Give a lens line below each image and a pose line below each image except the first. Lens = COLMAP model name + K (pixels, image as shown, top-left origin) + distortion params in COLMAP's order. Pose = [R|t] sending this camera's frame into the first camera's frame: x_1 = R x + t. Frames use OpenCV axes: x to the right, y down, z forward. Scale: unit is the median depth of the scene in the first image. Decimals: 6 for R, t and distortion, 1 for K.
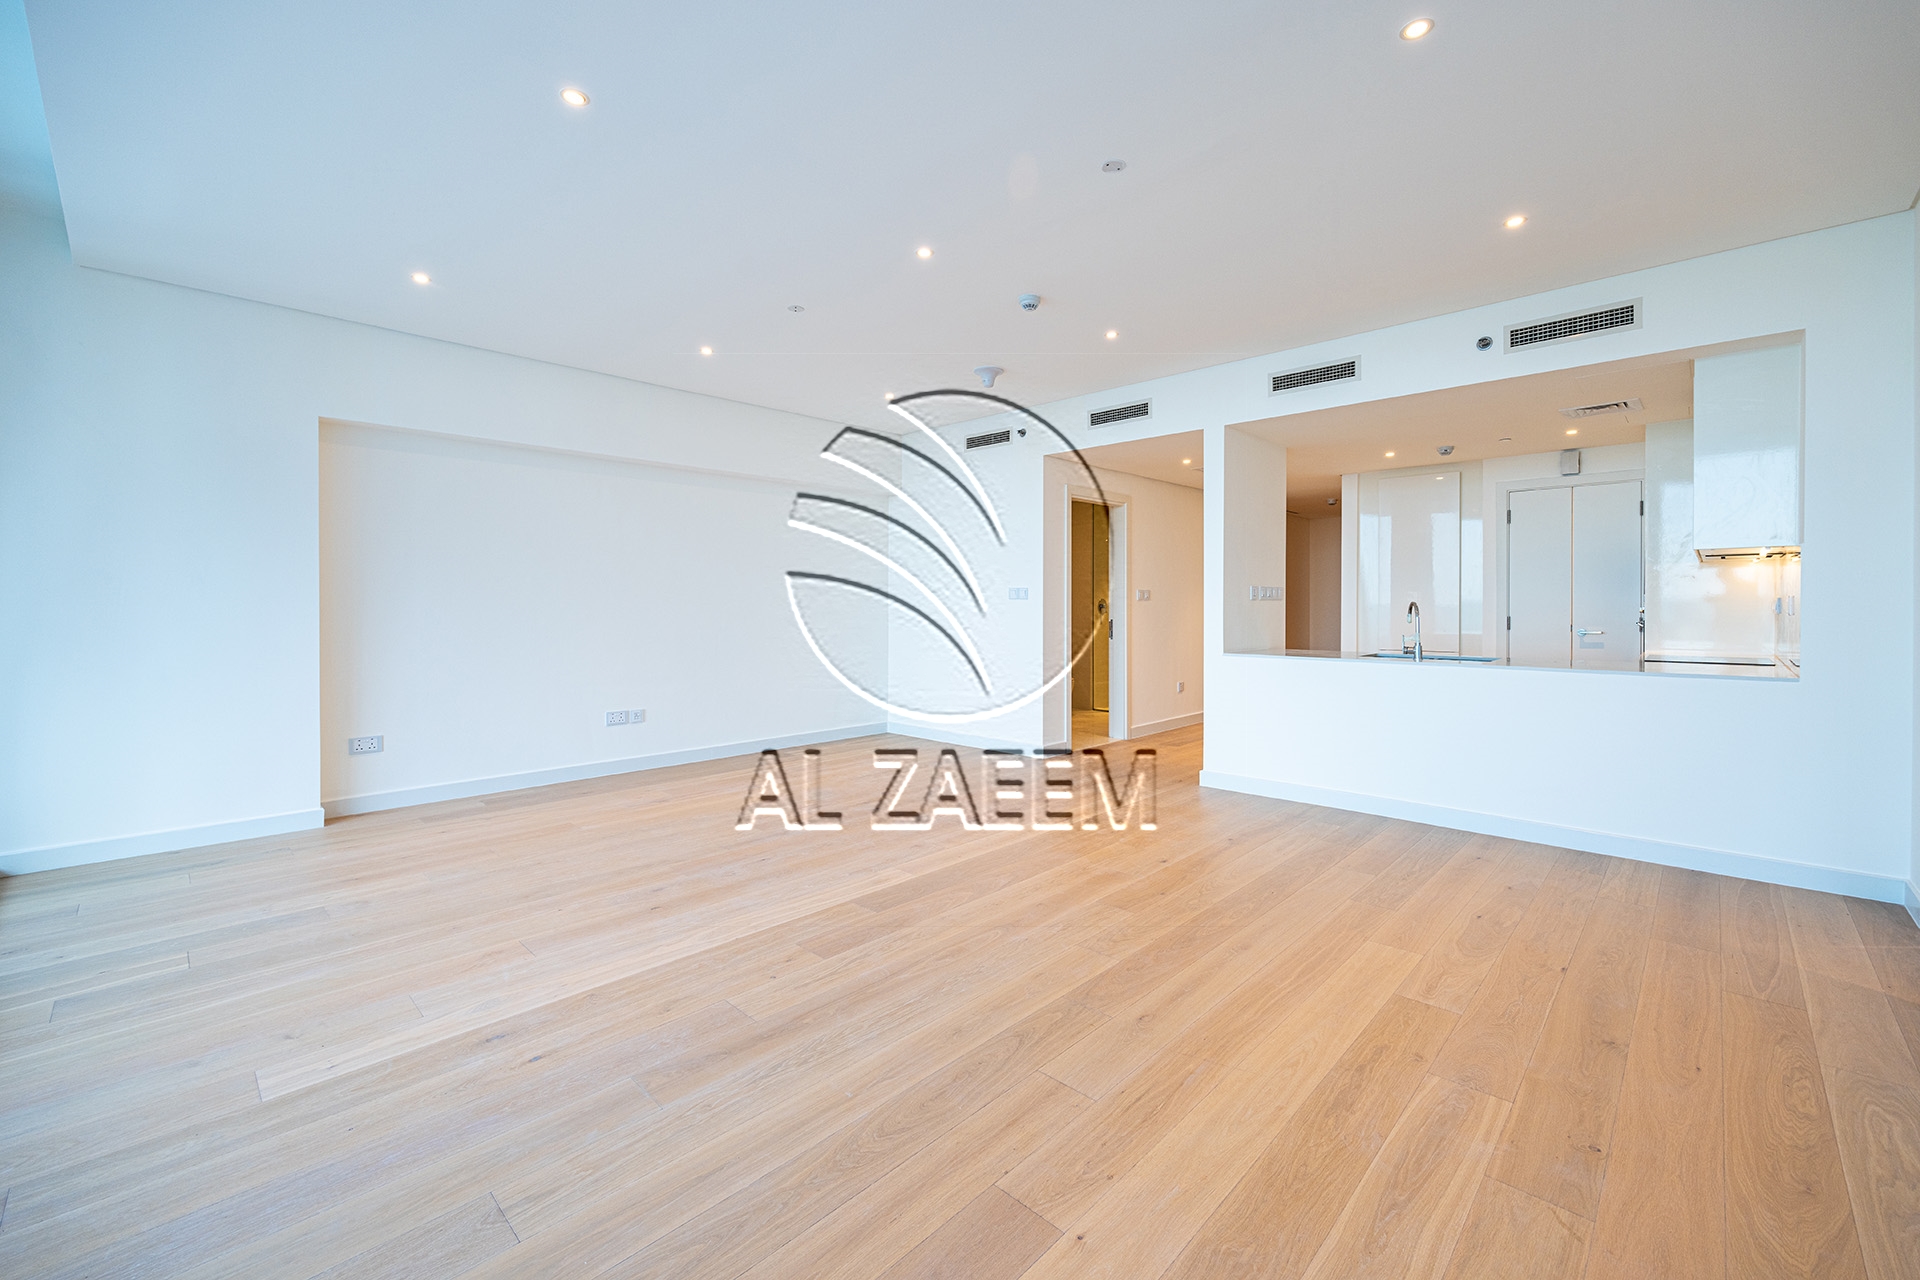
lens RADIAL K [[775.7, 0, 958.1], [0, 775.7, 614.6], [0, 0, 1]] dist [-0.000987, -0.000212]
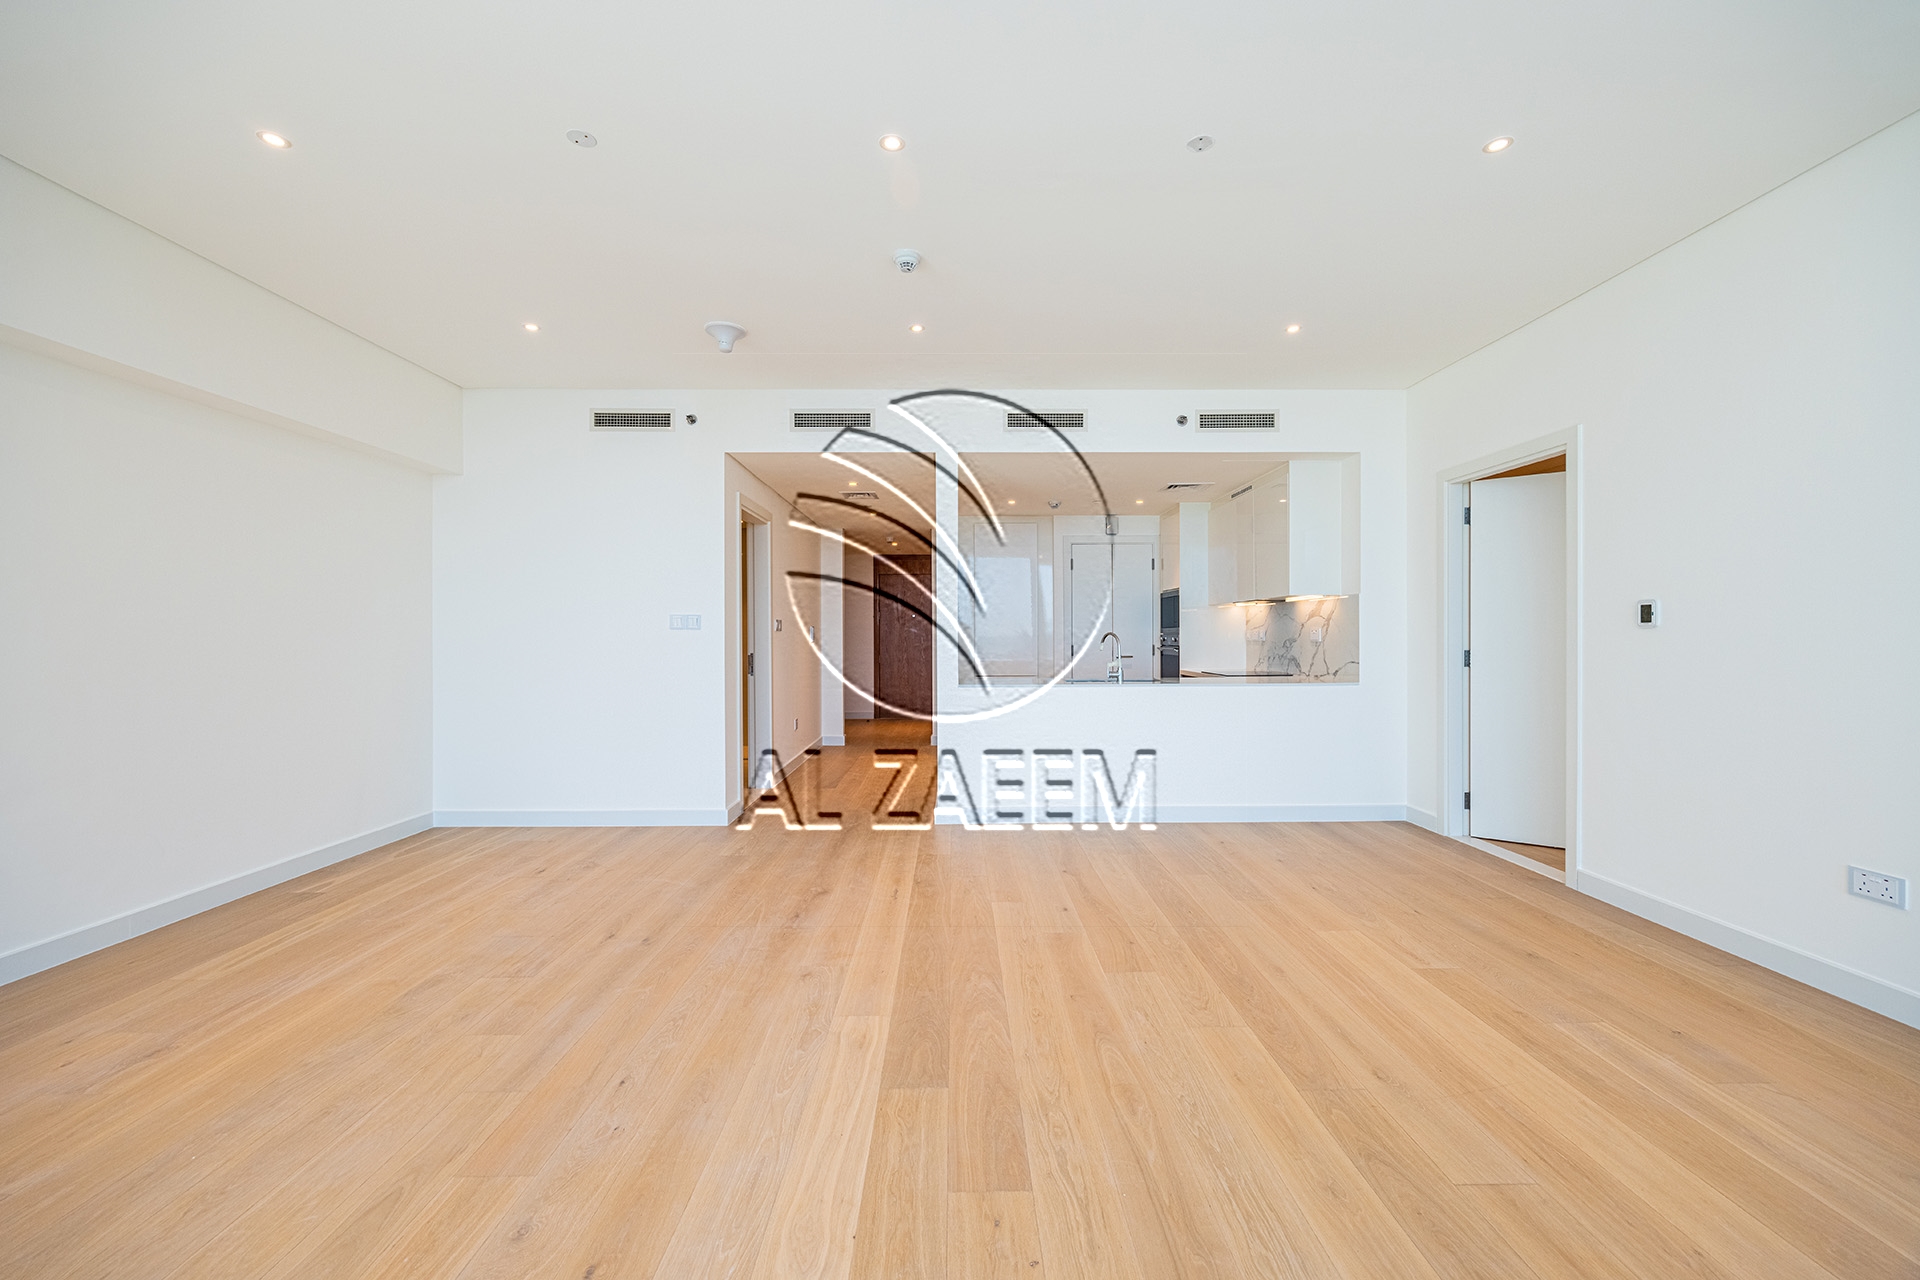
lens RADIAL K [[769.1, 0, 960.0], [0, 769.1, 640.0], [0, 0, 1]] dist [-0.000980, 0.000018]
pose [[0.714317, -0.004055, 0.699810, -0.581229], [0.012257, 0.999902, -0.006717, -0.000221], [-0.699715, 0.013375, 0.714297, 0.526434]]
